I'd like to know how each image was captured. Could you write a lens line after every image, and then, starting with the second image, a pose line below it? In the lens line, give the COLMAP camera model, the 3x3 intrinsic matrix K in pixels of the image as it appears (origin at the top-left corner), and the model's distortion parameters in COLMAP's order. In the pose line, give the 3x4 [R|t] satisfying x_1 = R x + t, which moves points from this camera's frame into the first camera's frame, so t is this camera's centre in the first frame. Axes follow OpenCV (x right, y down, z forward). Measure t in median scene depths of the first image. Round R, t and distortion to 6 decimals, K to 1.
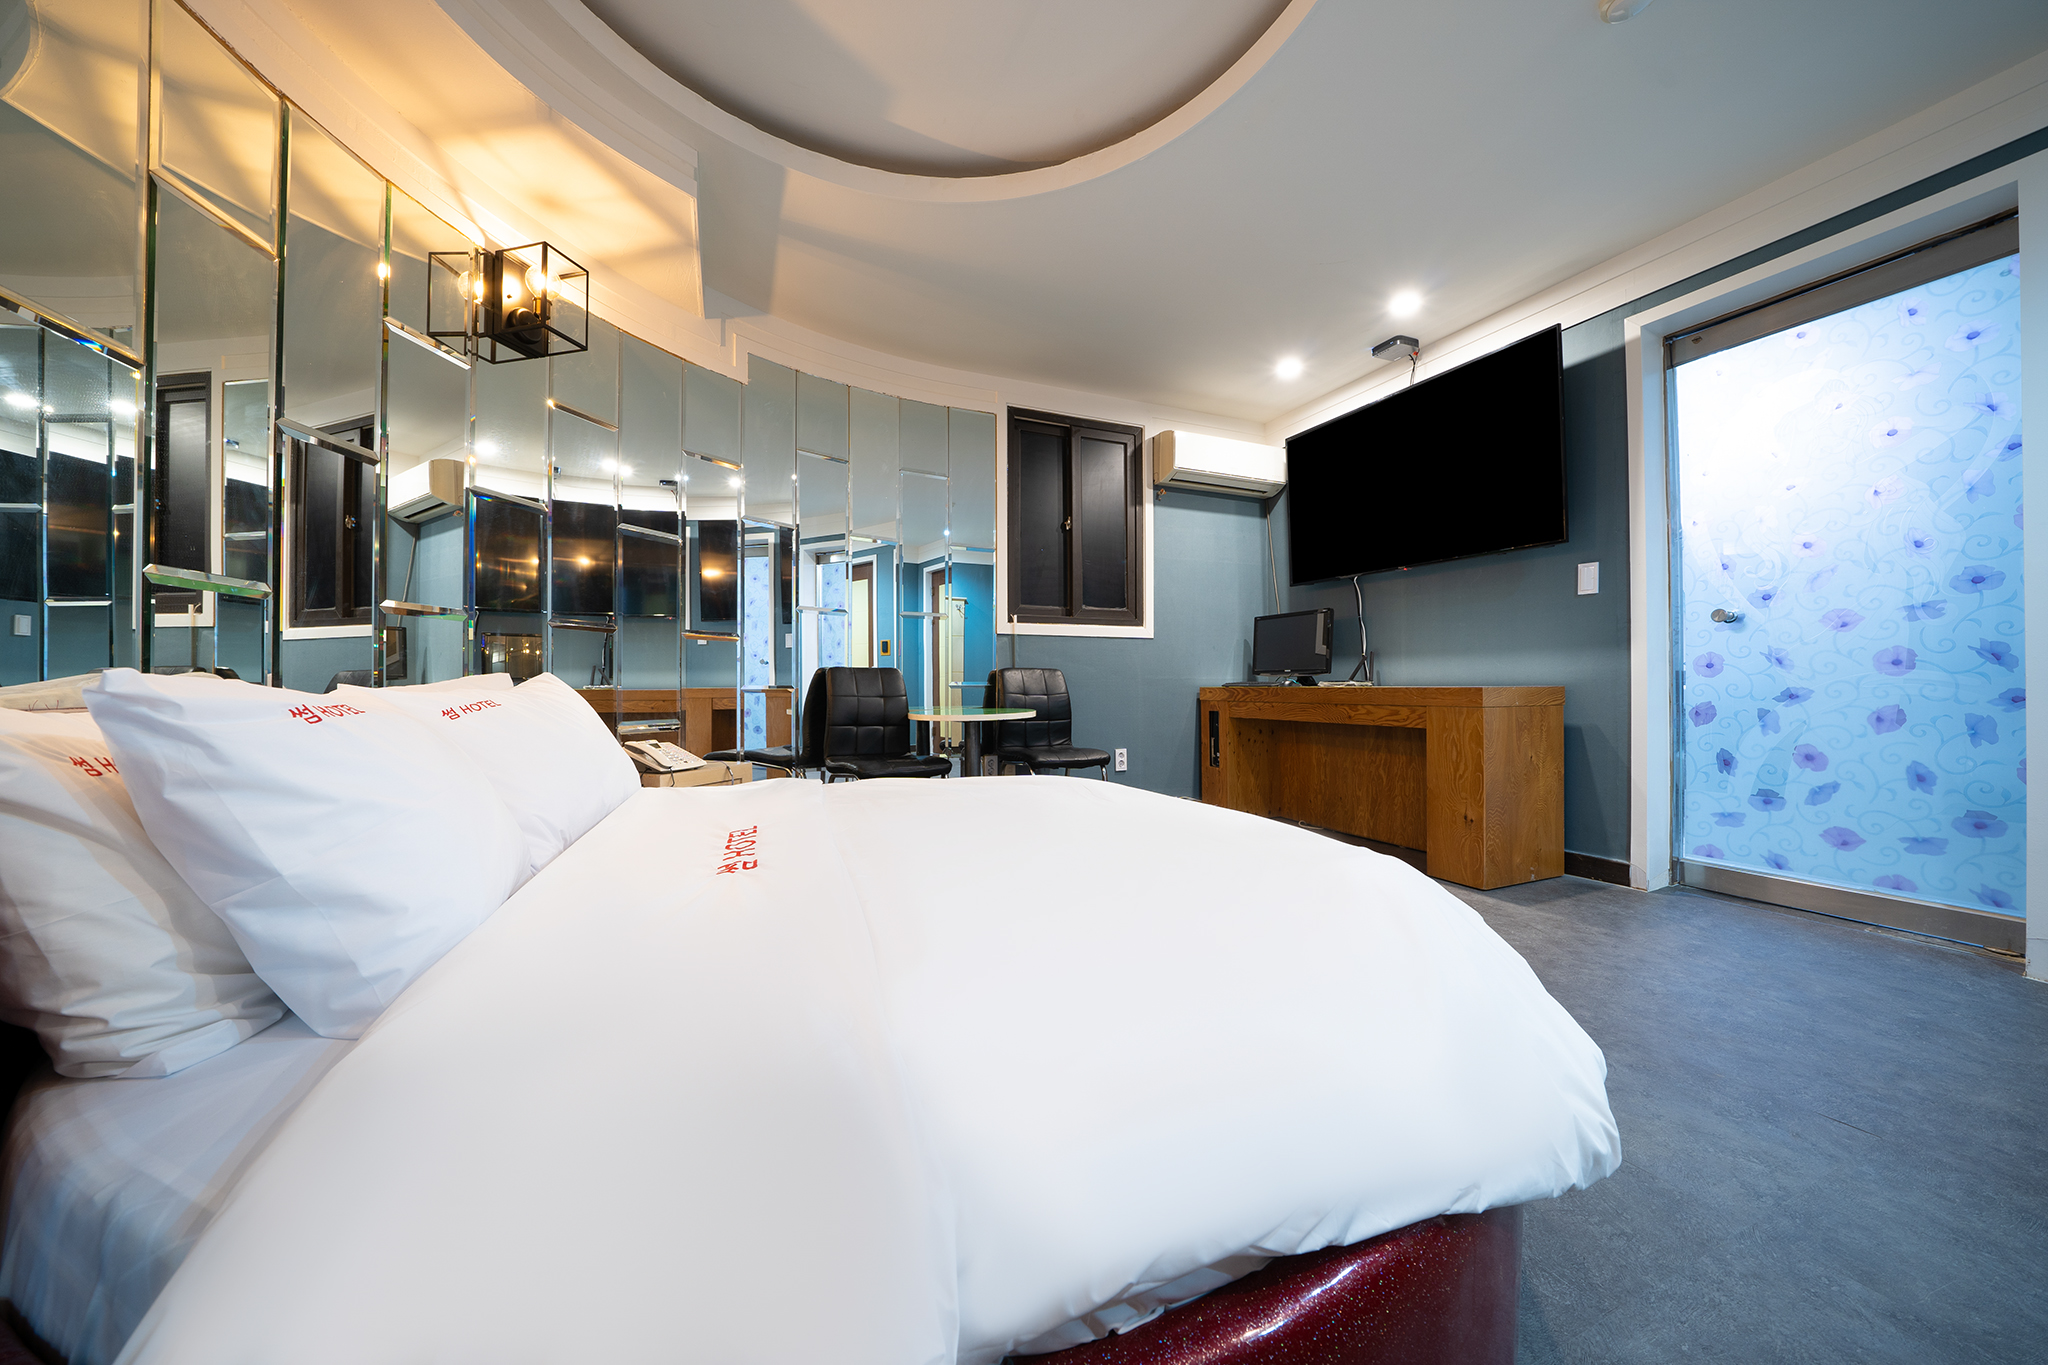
lens RADIAL K [[706.5, 0, 1022.2], [0, 706.5, 677.8], [0, 0, 1]] dist [-0.026457, 0.002121]
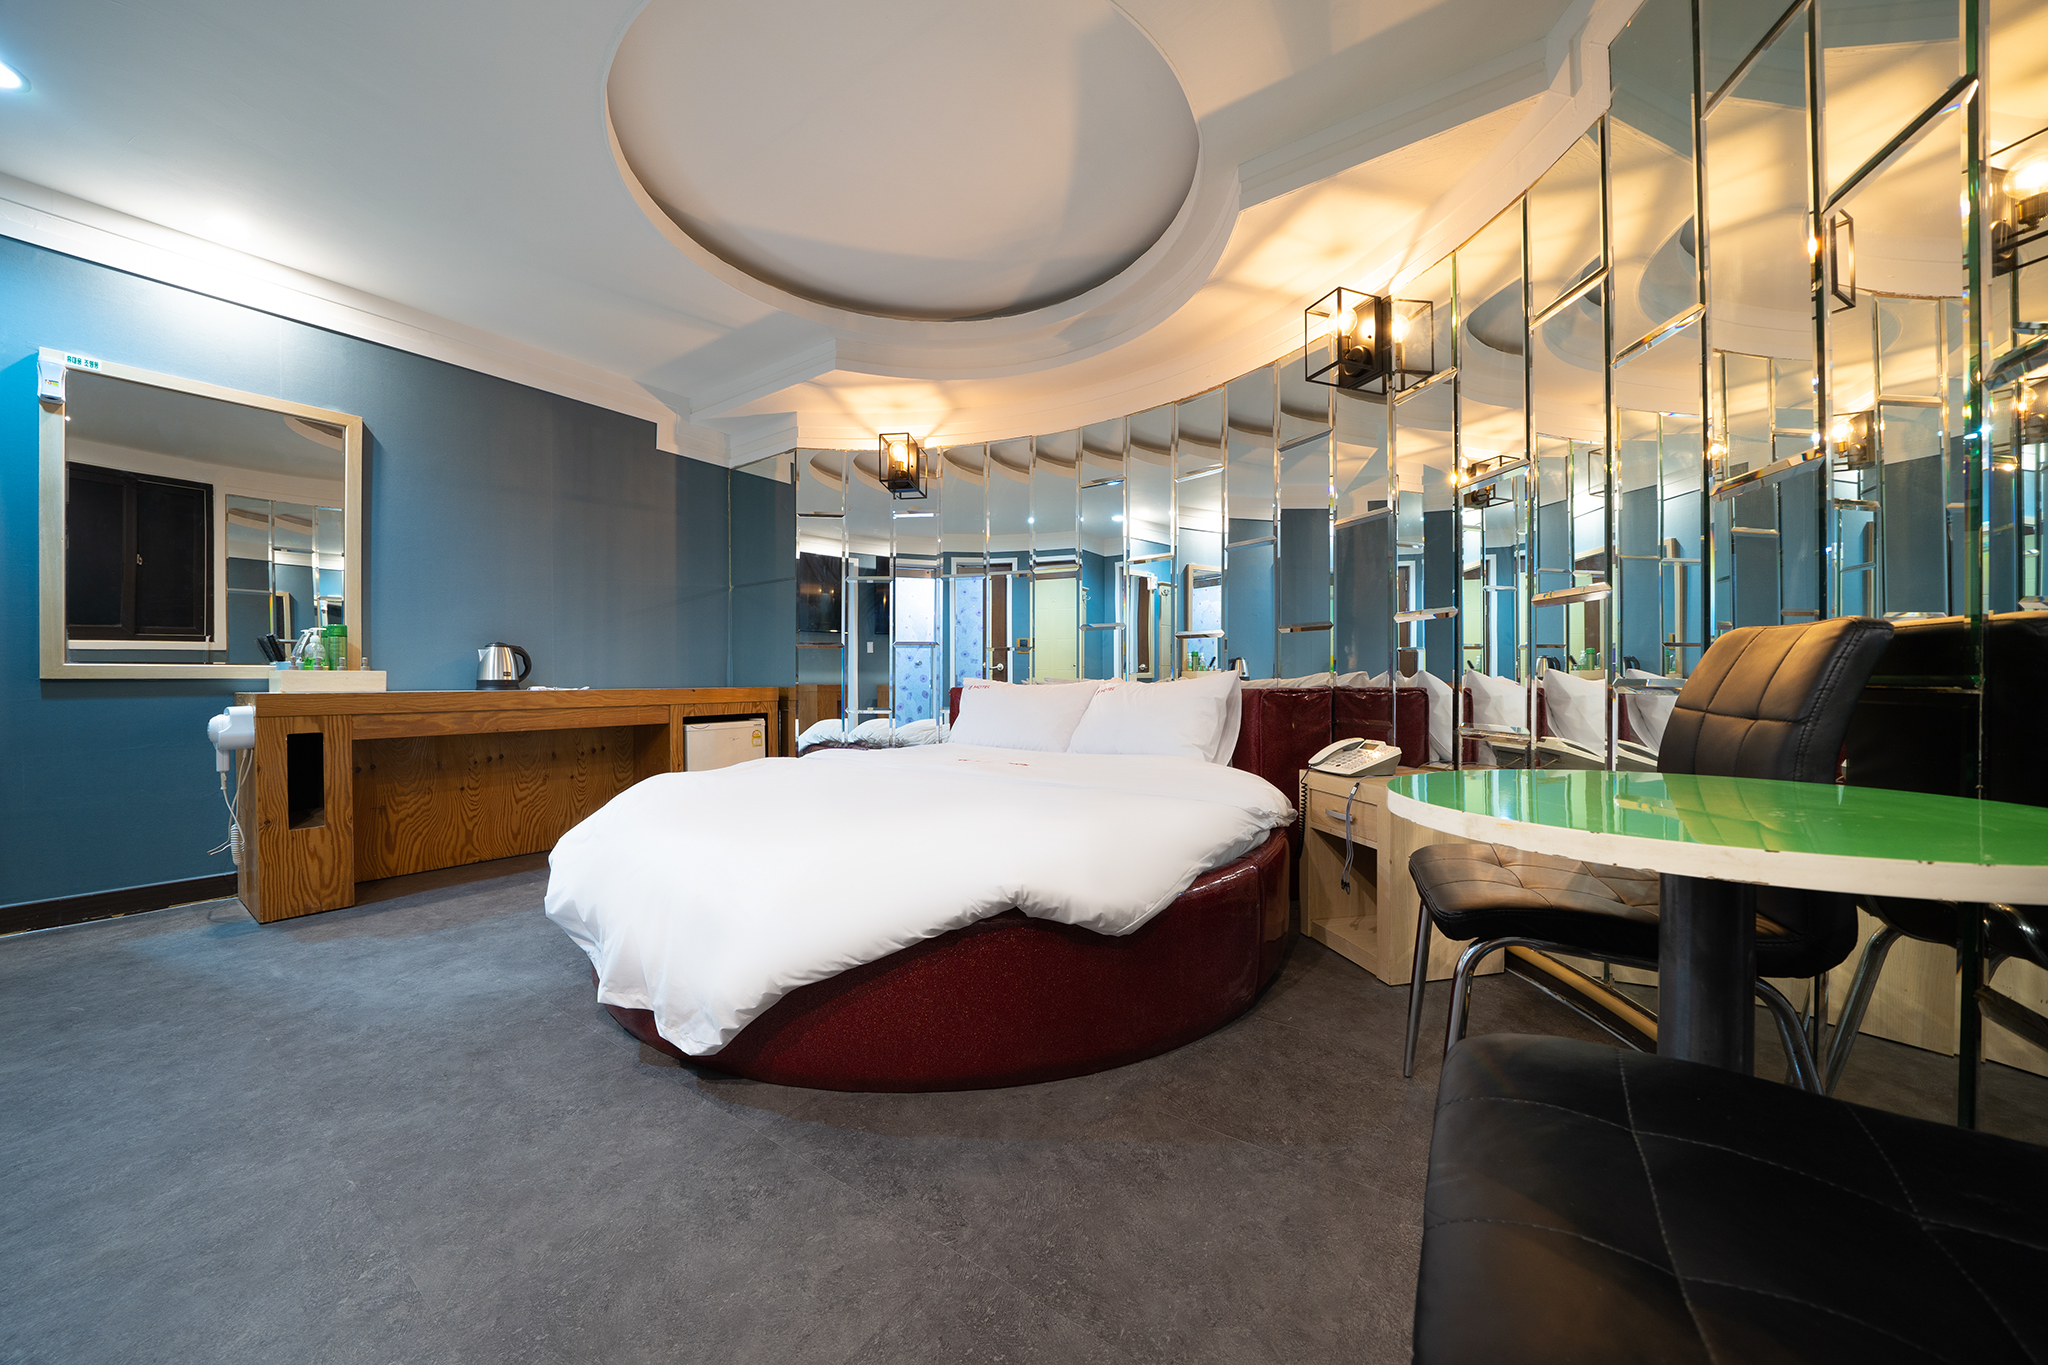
lens RADIAL K [[706.5, 0, 1028.1], [0, 706.5, 689.6], [0, 0, 1]] dist [-0.026457, 0.002121]
pose [[-0.848590, 0.016463, -0.528794, 0.199609], [0.012759, 0.999862, 0.010653, 0.003106], [0.528897, 0.002293, -0.848683, 0.965686]]
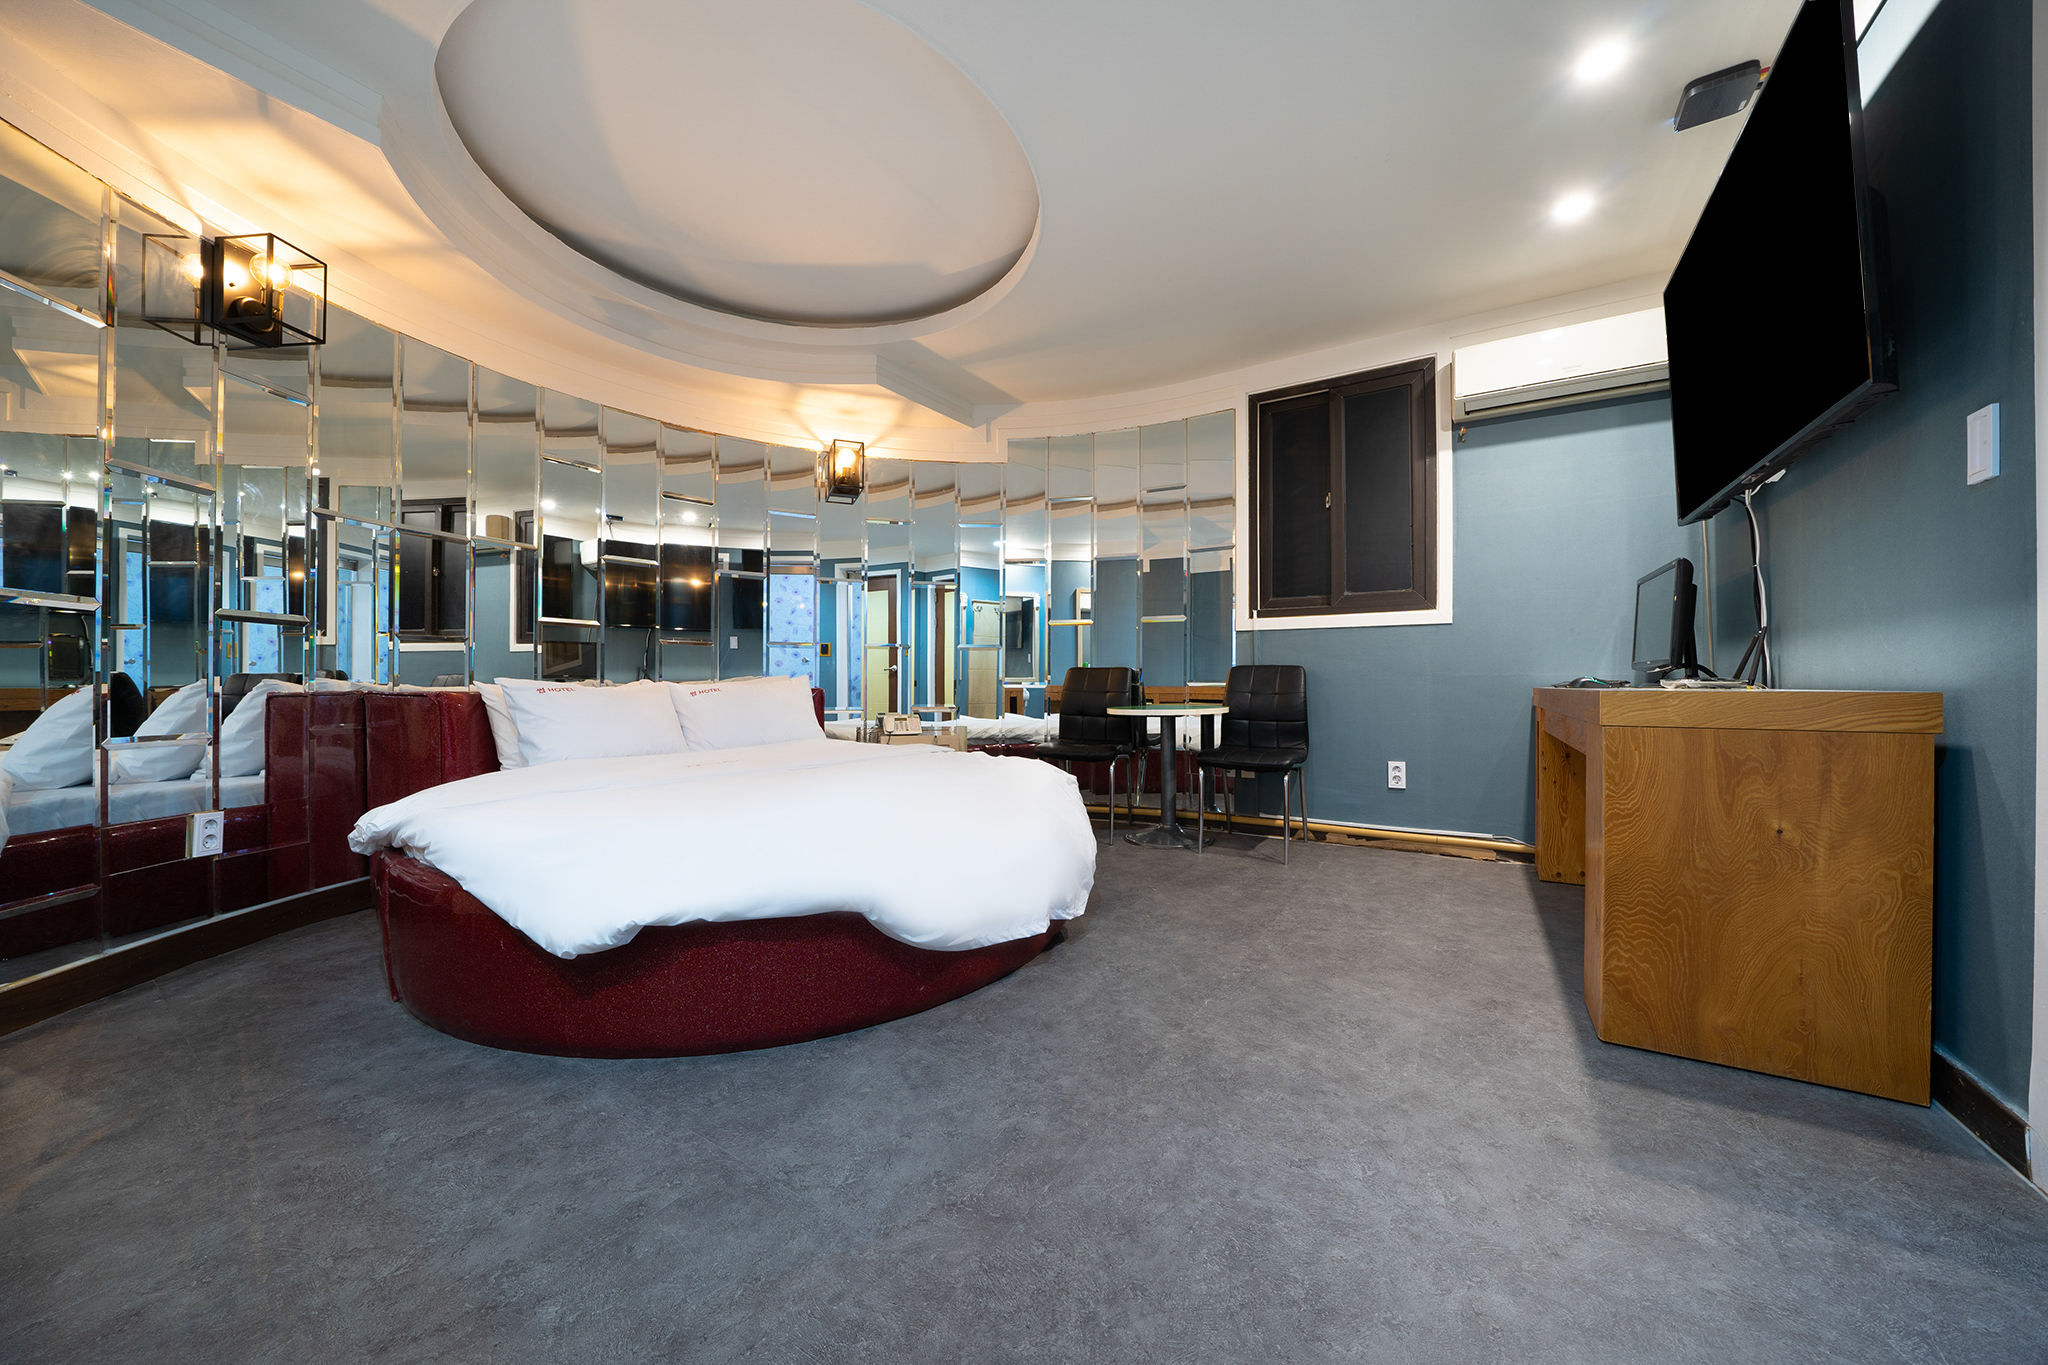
lens RADIAL K [[706.5, 0, 1022.7], [0, 706.5, 679.7], [0, 0, 1]] dist [-0.026457, 0.002121]
pose [[0.562270, 0.000821, -0.826953, 0.612627], [0.005568, 0.999973, 0.004778, -0.000675], [0.826935, -0.007291, 0.562251, 0.197734]]
